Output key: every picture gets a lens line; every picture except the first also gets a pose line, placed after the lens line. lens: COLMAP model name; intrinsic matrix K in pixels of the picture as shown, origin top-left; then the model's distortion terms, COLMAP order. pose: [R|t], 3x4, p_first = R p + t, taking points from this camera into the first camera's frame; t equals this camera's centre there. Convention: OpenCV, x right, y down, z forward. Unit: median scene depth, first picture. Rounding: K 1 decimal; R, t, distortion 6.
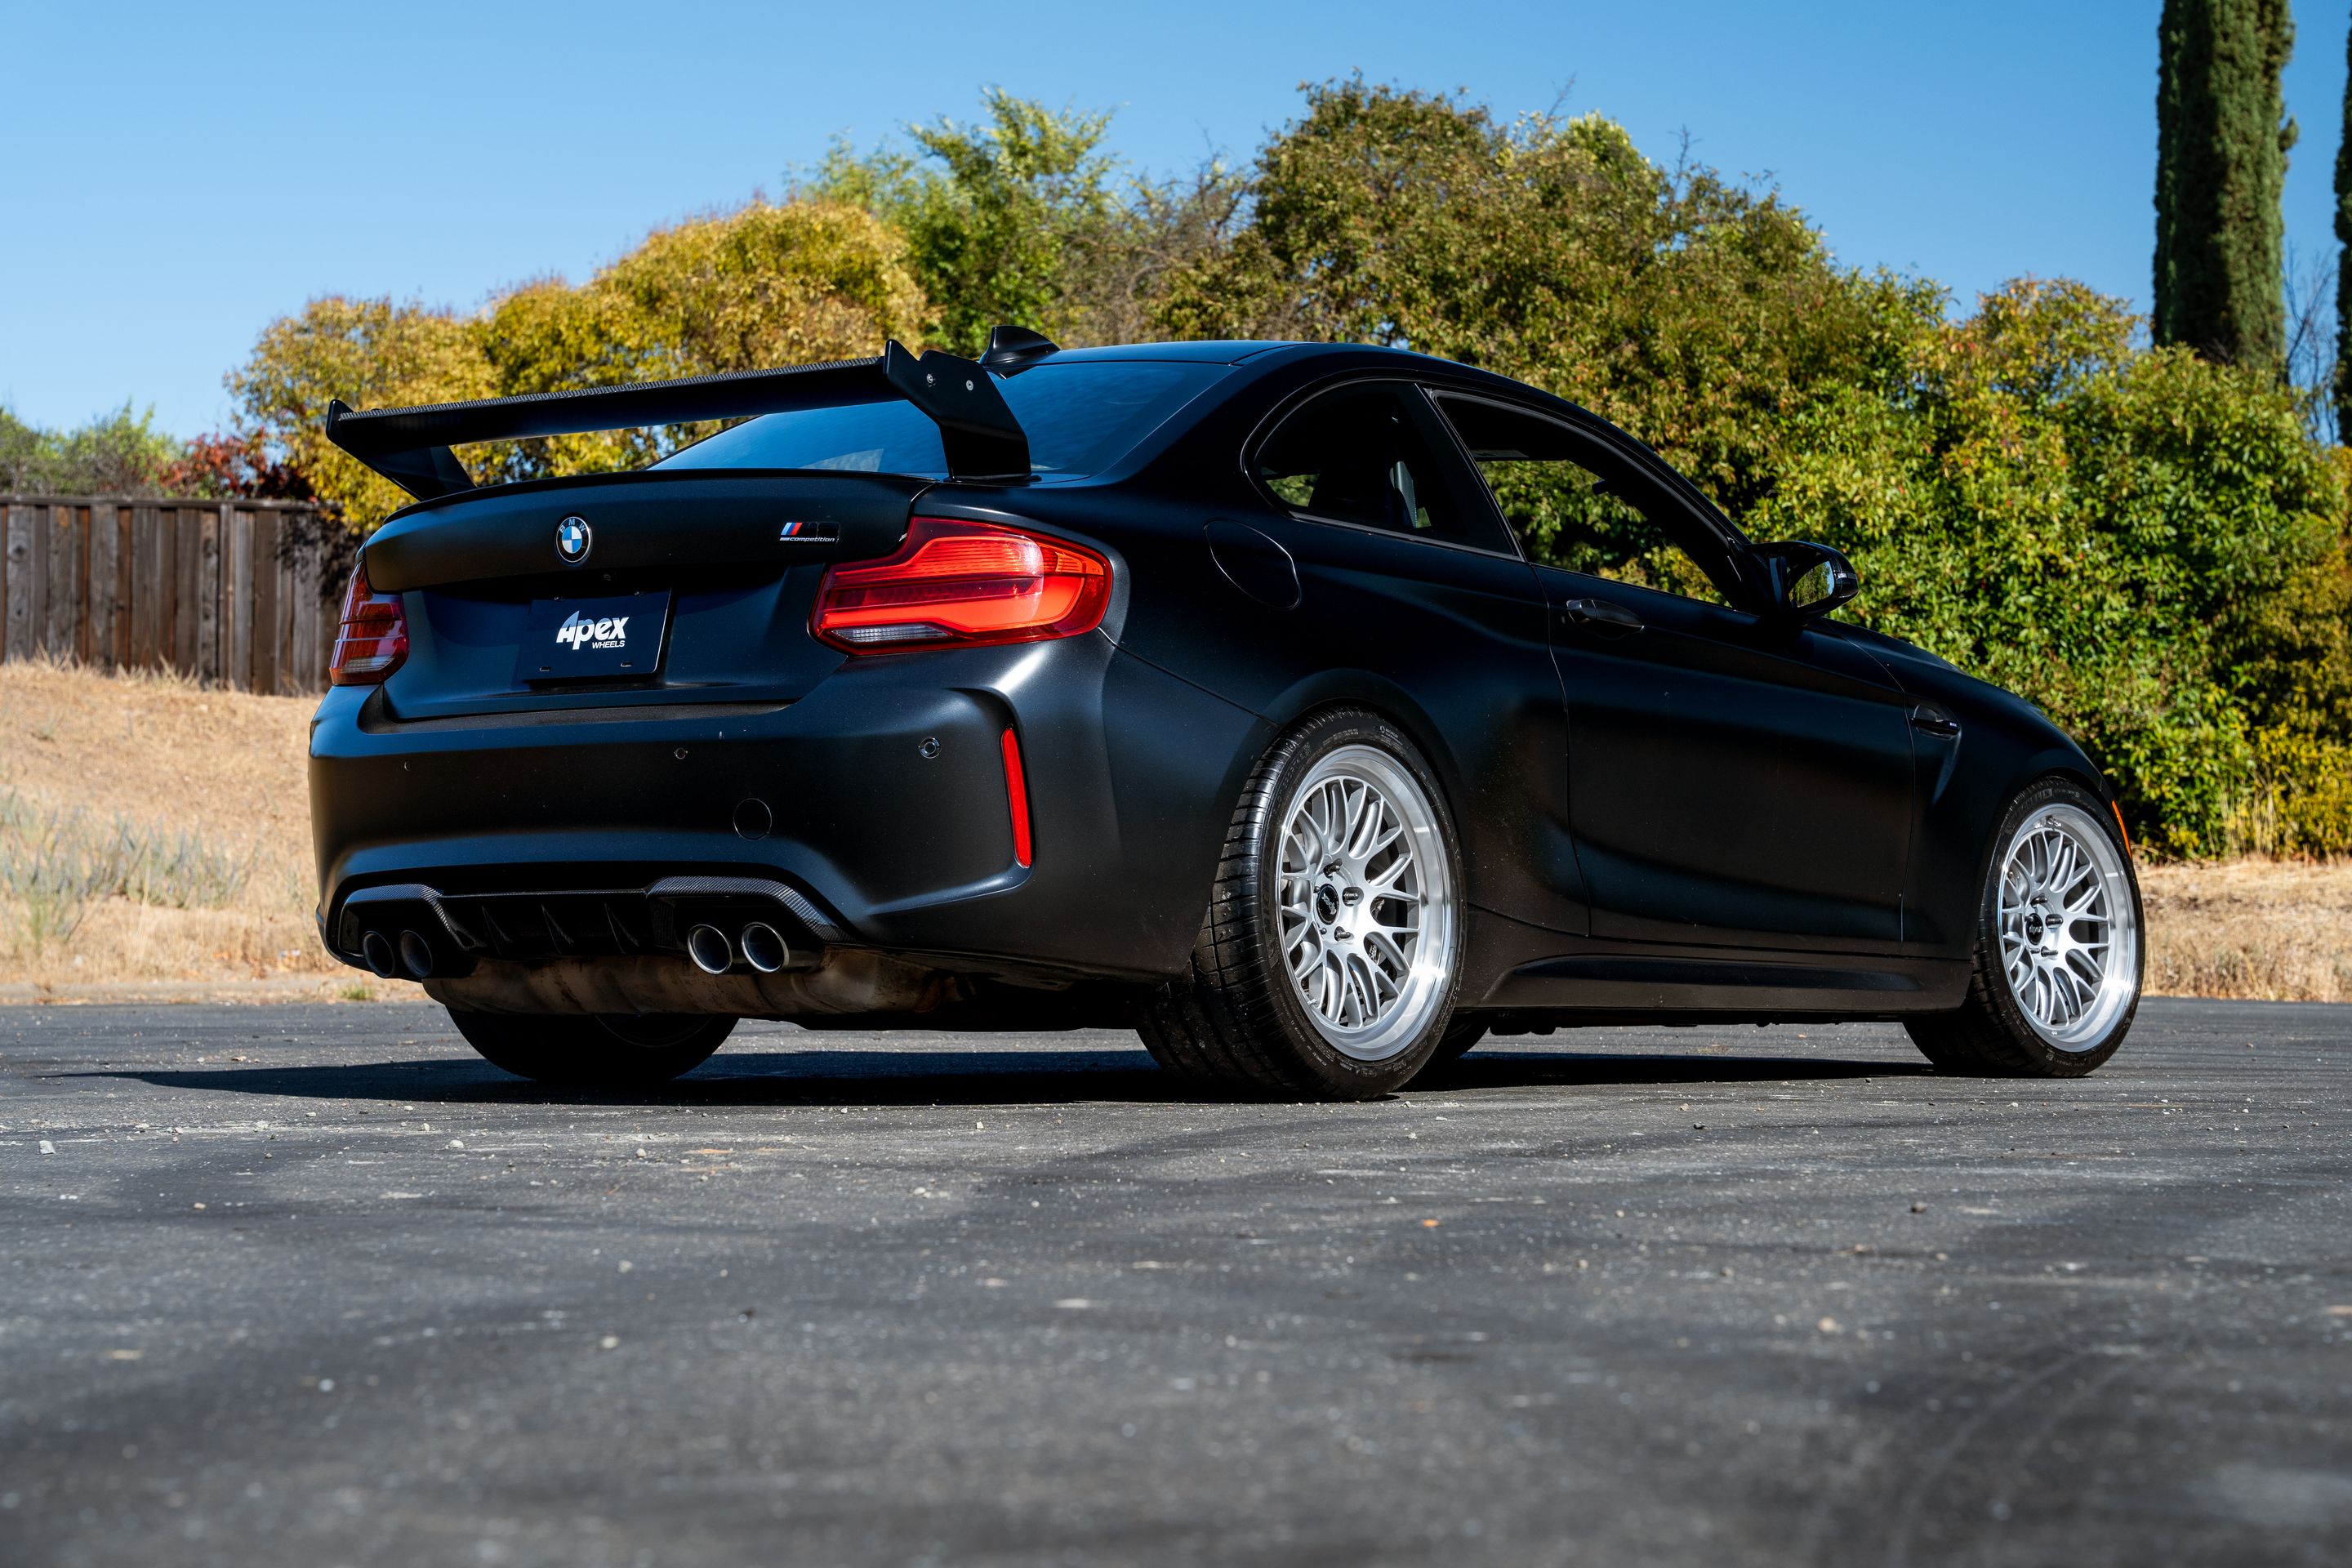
lens RADIAL K [[4459.3, 0, 1185.7], [0, 4459.3, 795.1], [0, 0, 1]] dist [0.340351, 0.000000]
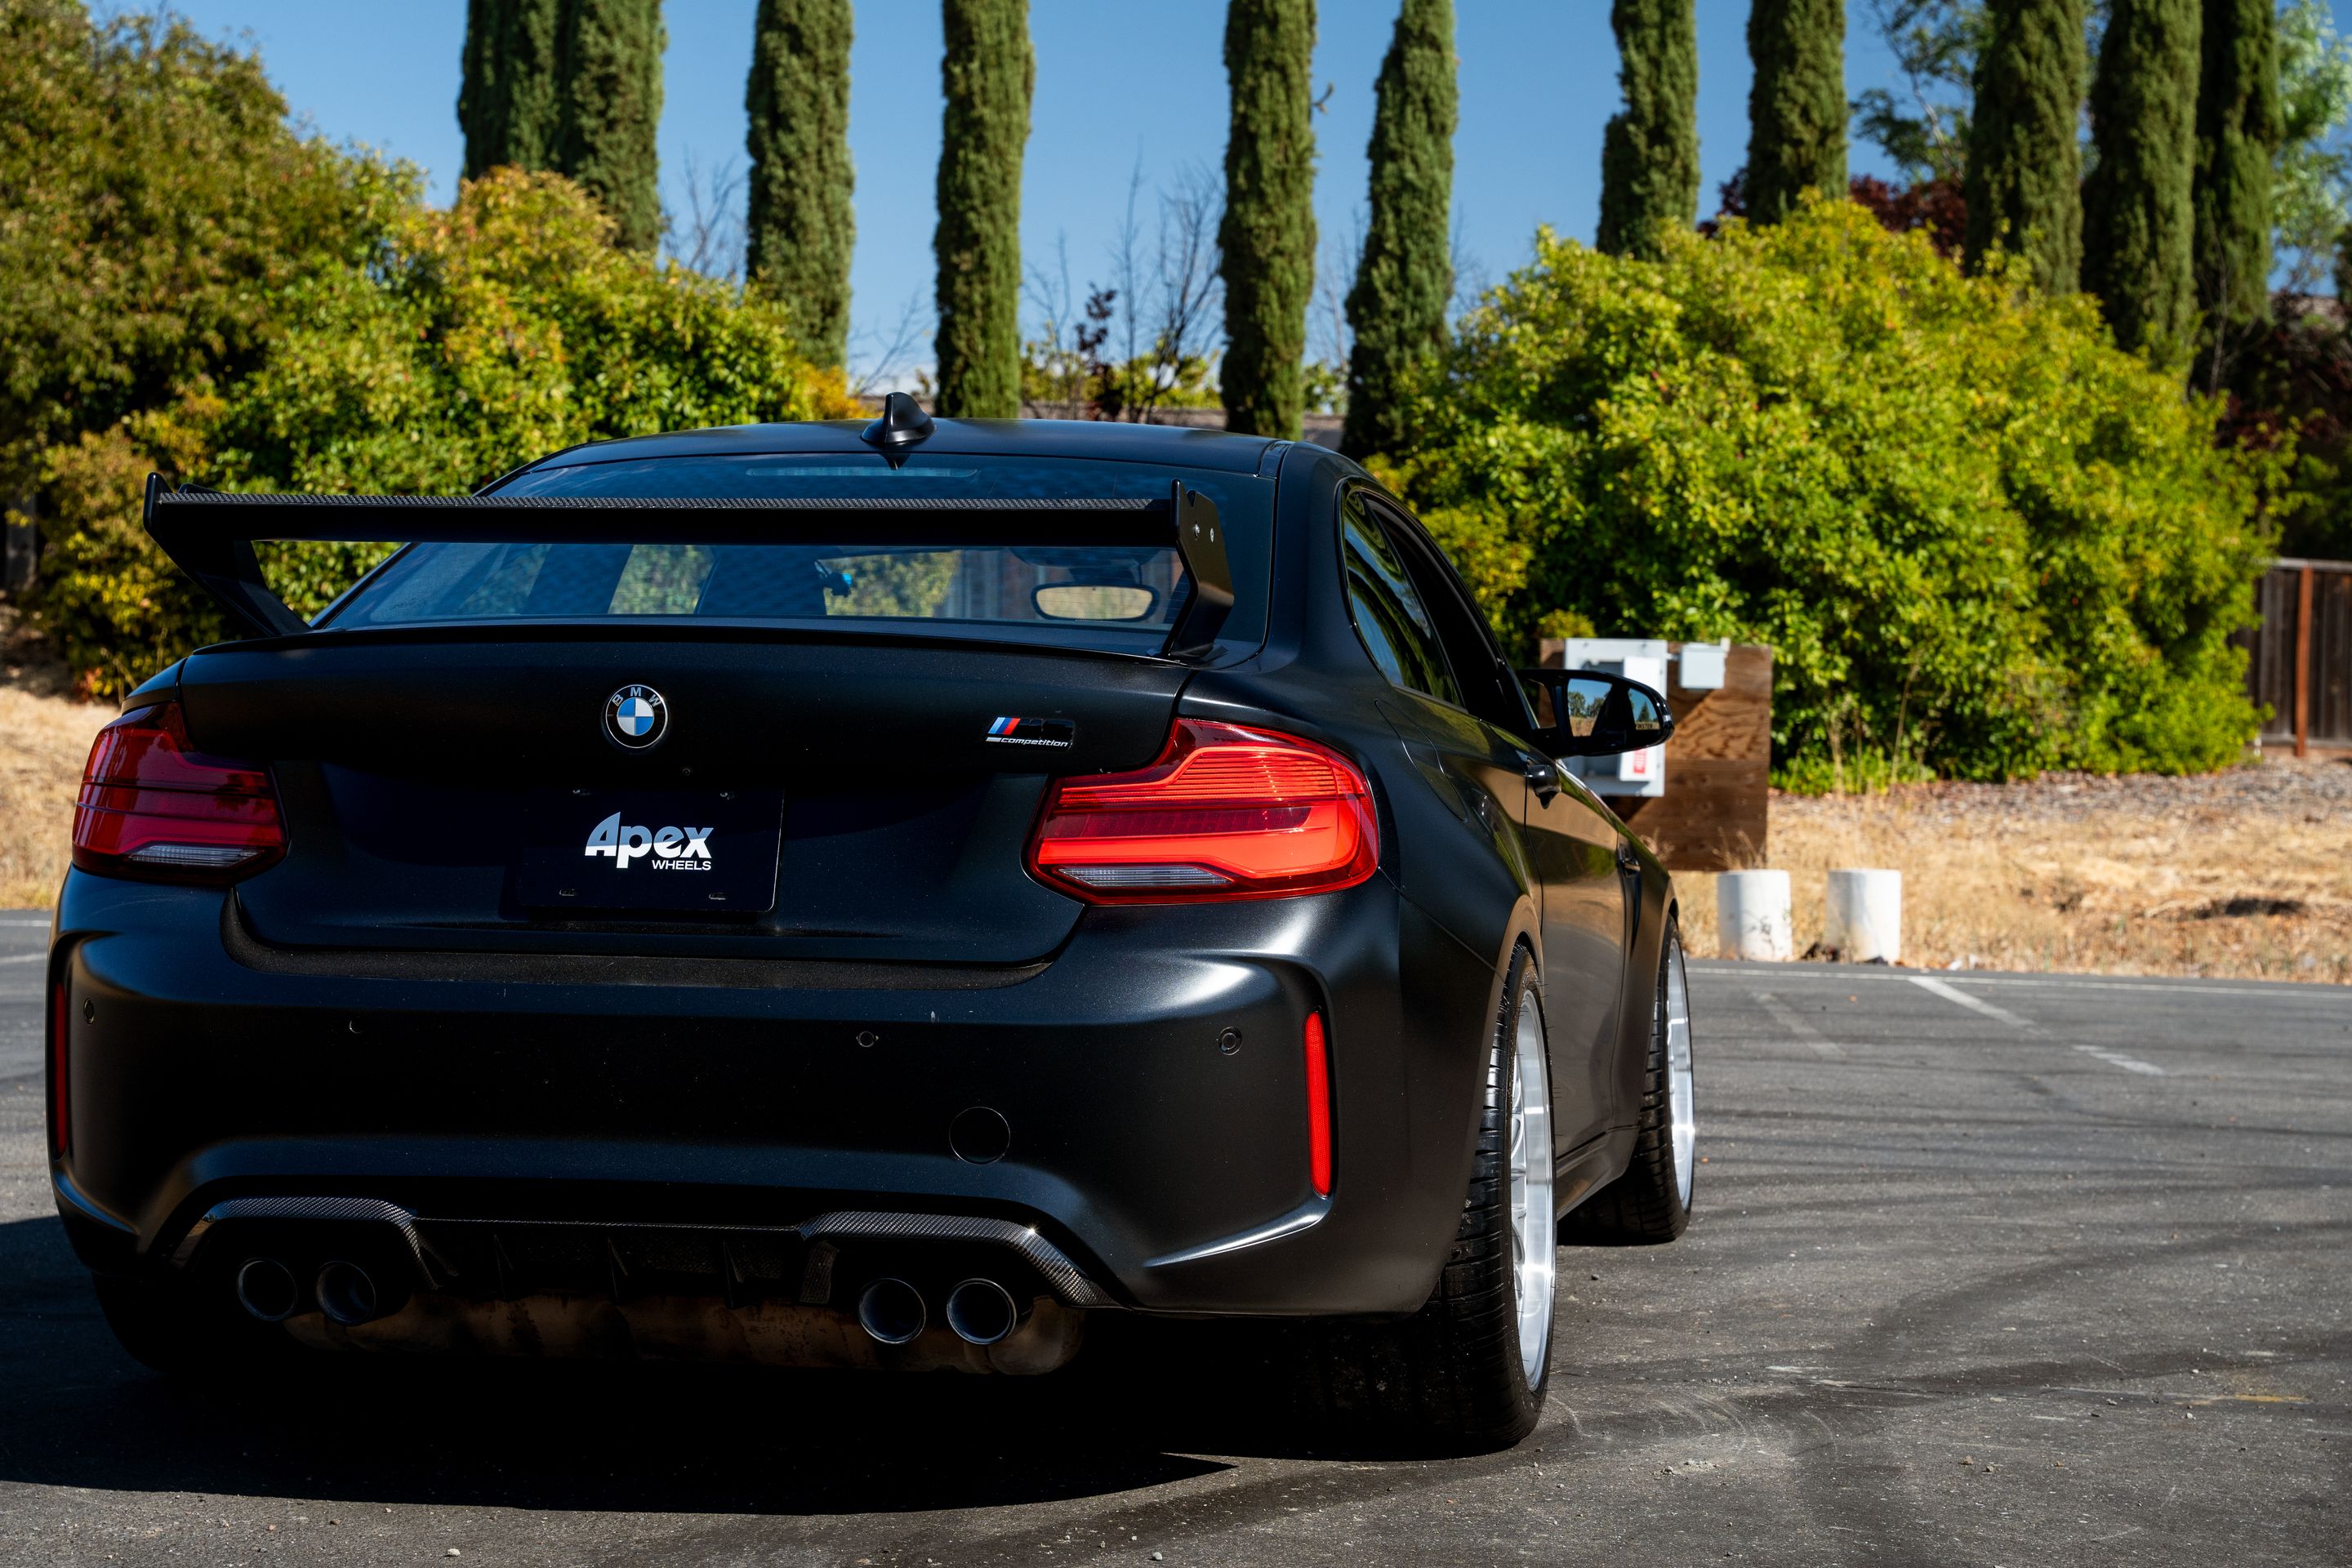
lens RADIAL K [[4197.2, 0, 1159.8], [0, 4197.2, 777.5], [0, 0, 1]] dist [0.258954, 0.000000]
pose [[0.906150, 0.020159, 0.422476, -0.082673], [-0.037872, 0.998718, 0.033575, -0.017554], [-0.421258, -0.046425, 0.905752, 0.087181]]
